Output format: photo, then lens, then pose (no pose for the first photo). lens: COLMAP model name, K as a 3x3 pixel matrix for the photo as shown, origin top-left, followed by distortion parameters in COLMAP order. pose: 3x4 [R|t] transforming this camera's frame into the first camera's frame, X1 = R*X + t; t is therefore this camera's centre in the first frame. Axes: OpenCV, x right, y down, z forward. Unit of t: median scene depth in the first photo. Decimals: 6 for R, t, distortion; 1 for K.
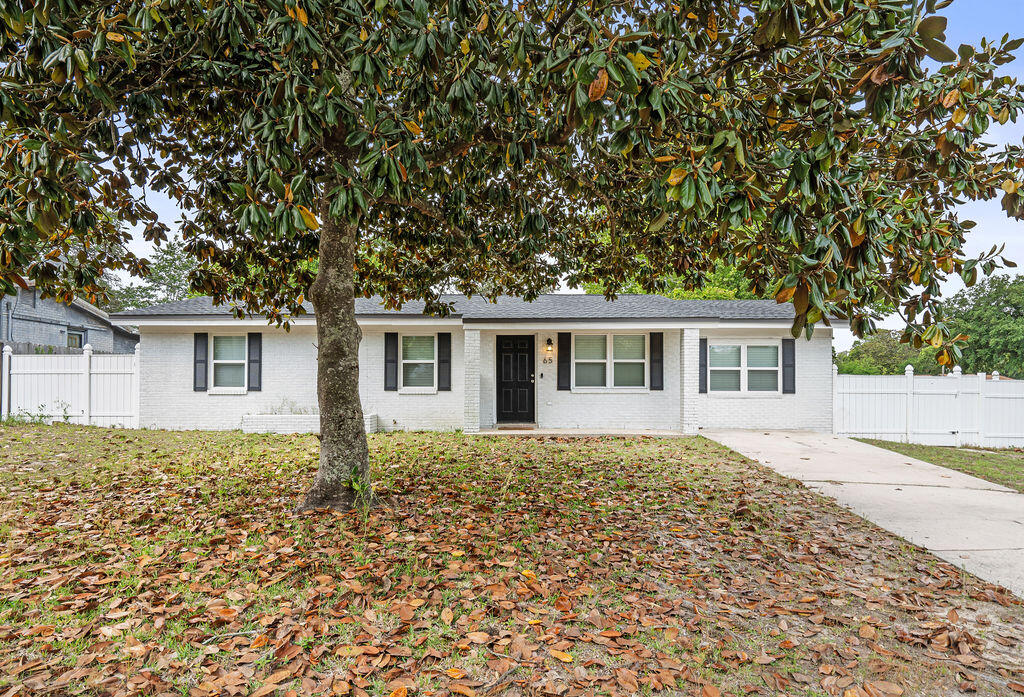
lens RADIAL K [[570.1, 0, 514.8], [0, 570.1, 355.3], [0, 0, 1]] dist [-0.000583, -0.000176]
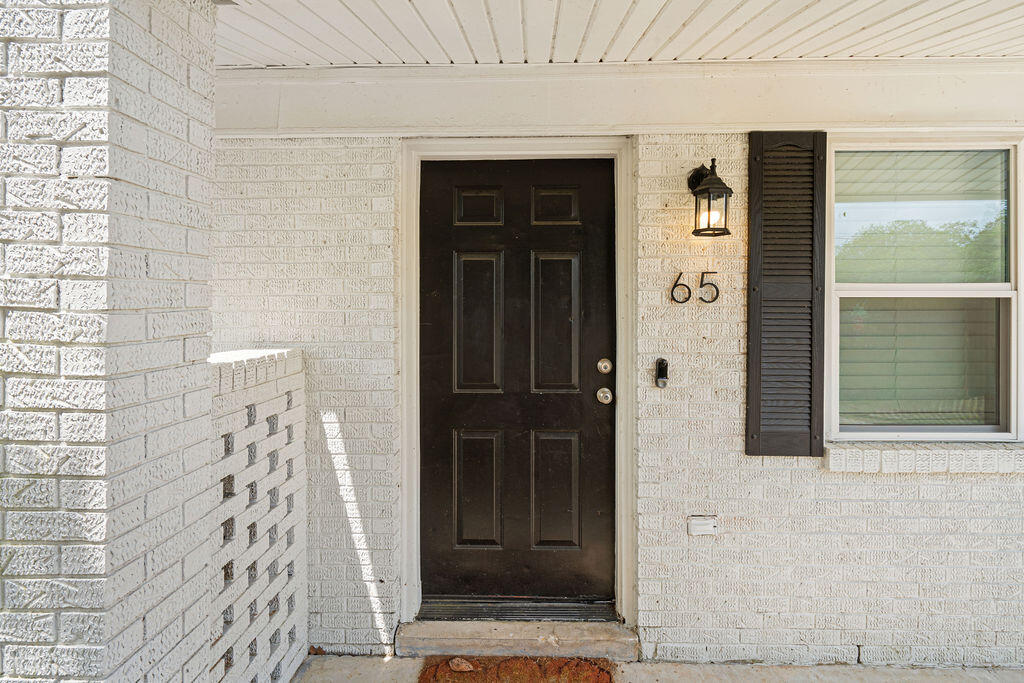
lens RADIAL K [[471.7, 0, 509.4], [0, 471.7, 337.4], [0, 0, 1]] dist [-0.005100, 0.001951]
pose [[0.999882, 0.007163, -0.013572, 0.000707], [-0.006721, 0.999455, 0.032321, 0.020227], [0.013796, -0.032226, 0.999385, 0.840531]]
